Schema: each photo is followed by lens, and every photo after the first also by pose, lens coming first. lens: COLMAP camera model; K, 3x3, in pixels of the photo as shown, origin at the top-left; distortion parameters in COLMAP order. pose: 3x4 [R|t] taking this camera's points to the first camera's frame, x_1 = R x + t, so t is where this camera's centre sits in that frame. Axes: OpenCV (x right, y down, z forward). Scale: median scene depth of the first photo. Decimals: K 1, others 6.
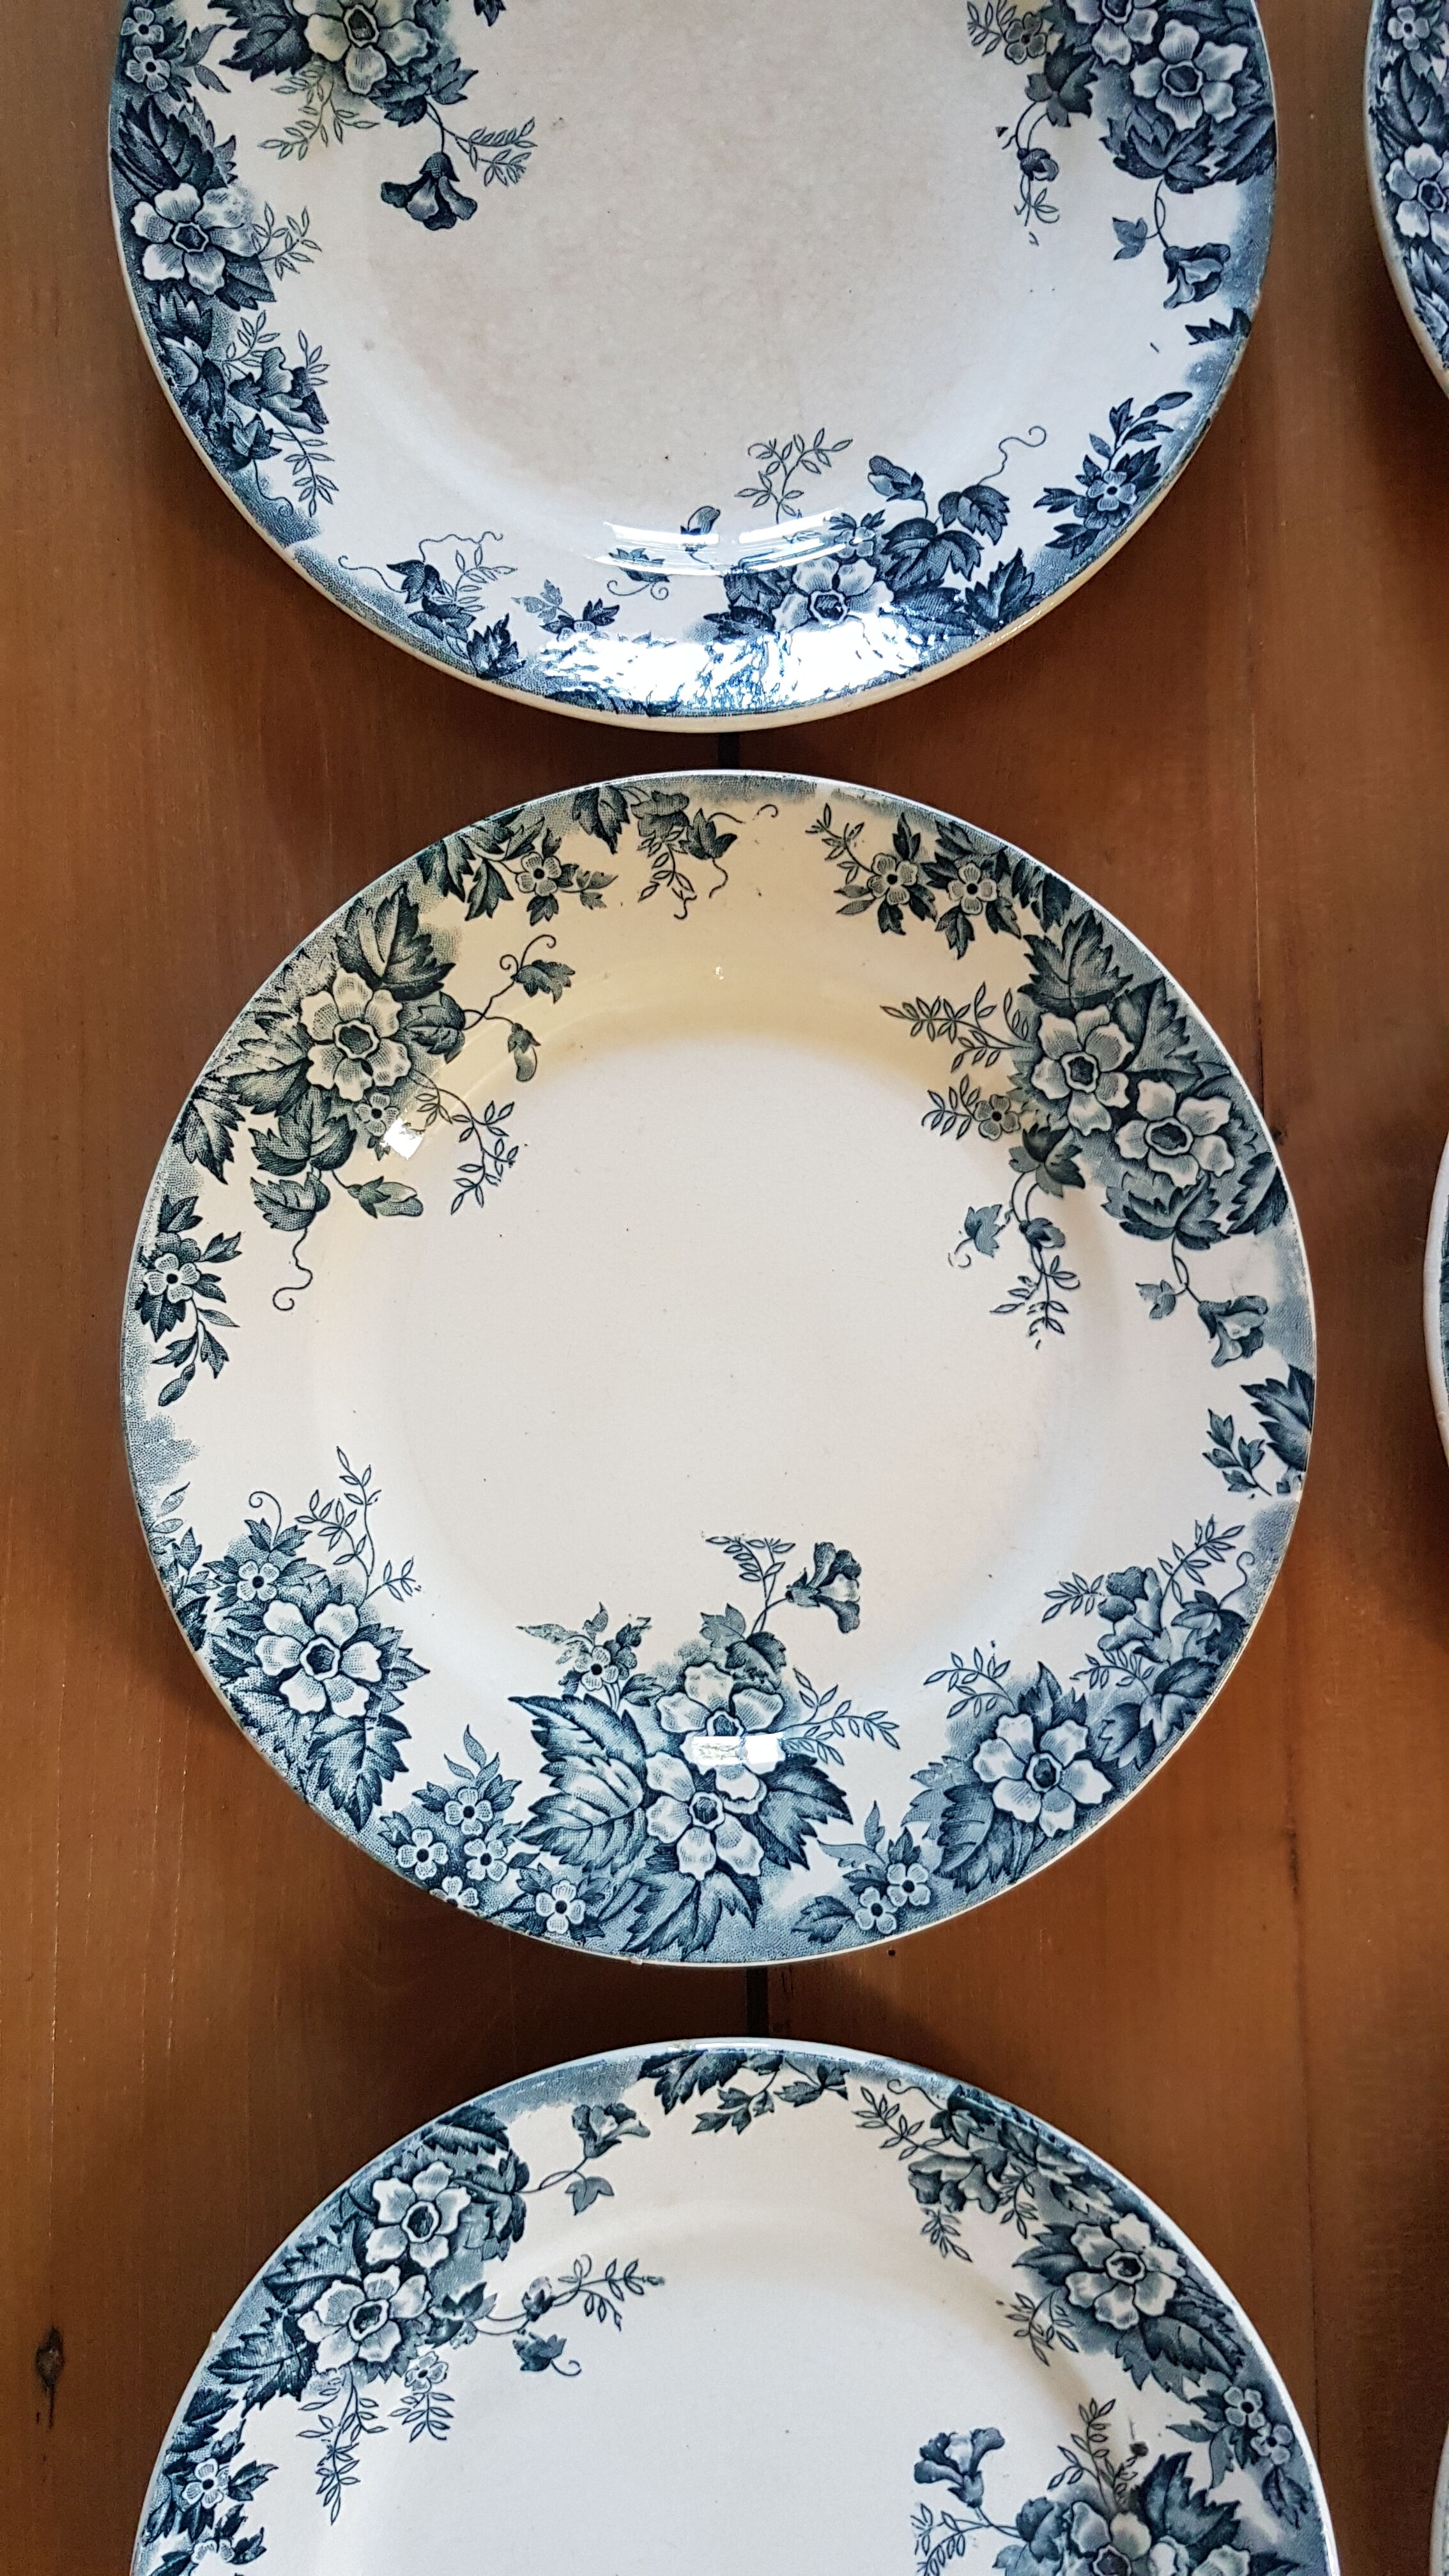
lens RADIAL K [[1886.5, 0, 727.0], [0, 1886.5, 1263.9], [0, 0, 1]] dist [0.127919, -0.195049]
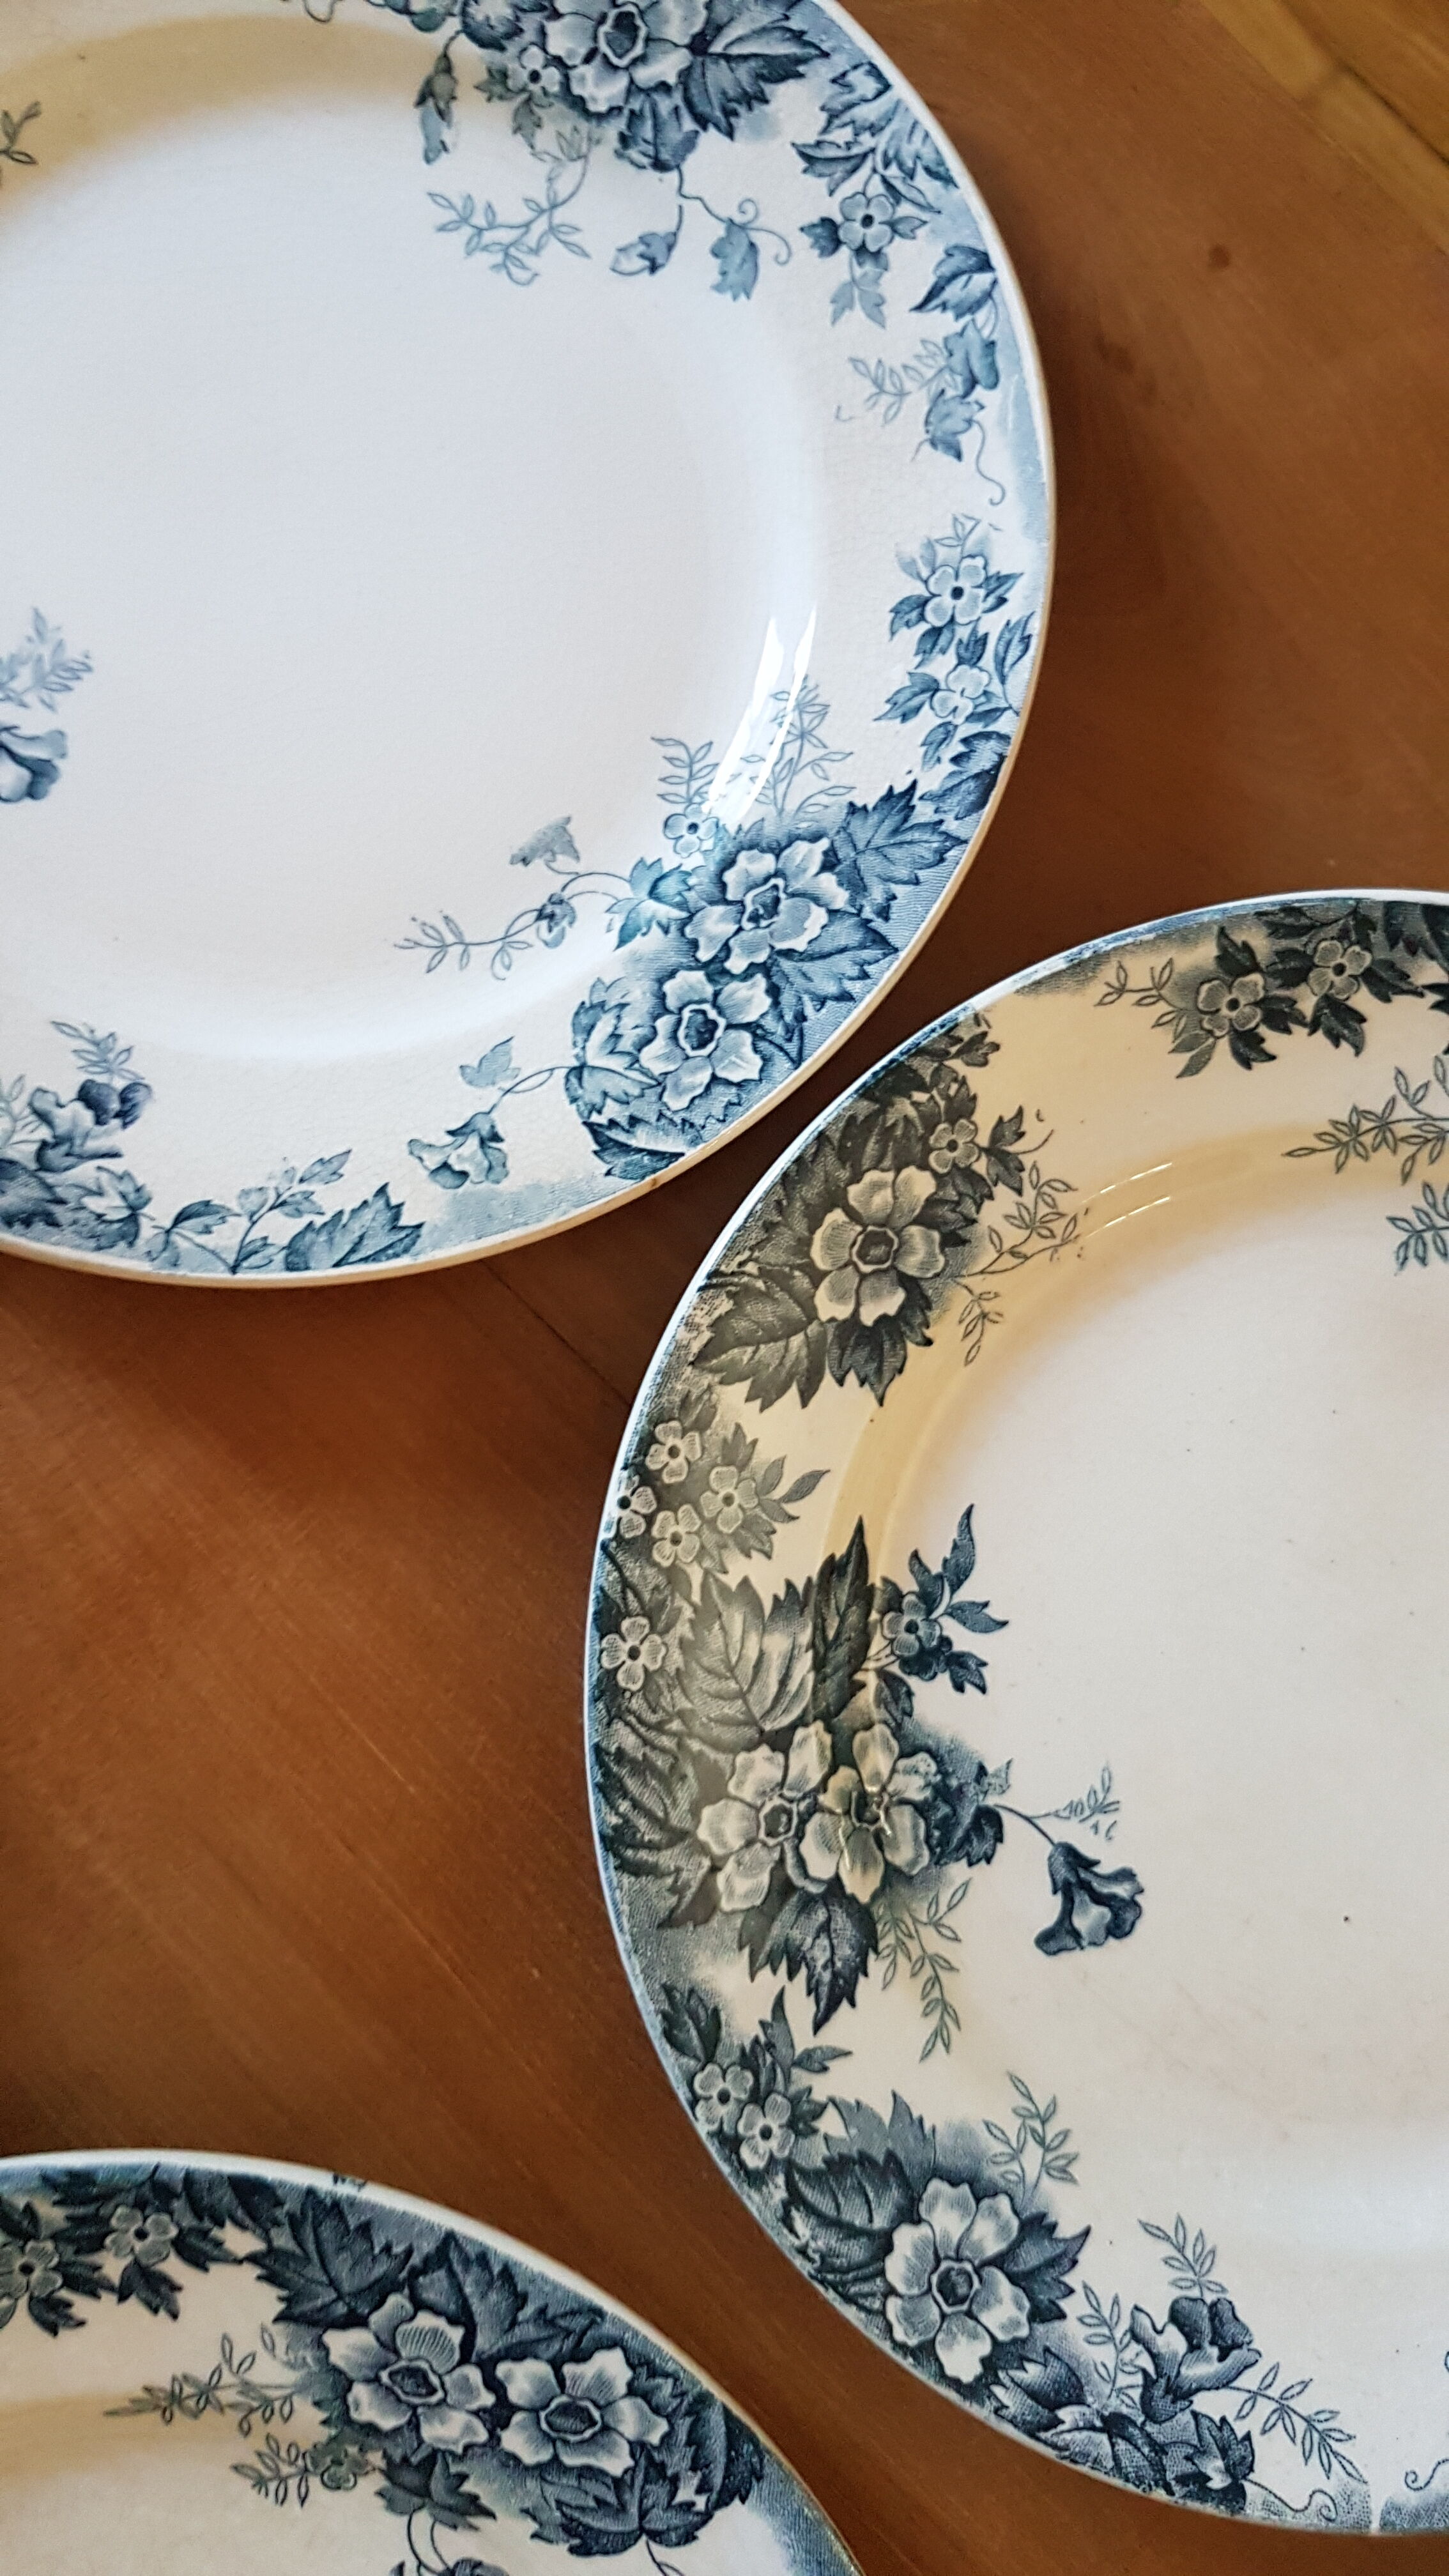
lens RADIAL K [[2042.3, 0, 689.5], [0, 2042.3, 1238.7], [0, 0, 1]] dist [0.150689, -0.308104]
pose [[0.731744, -0.668469, 0.133039, 0.455822], [0.674260, 0.738491, 0.002044, -0.911926], [-0.099614, 0.088208, 0.991109, 0.241928]]
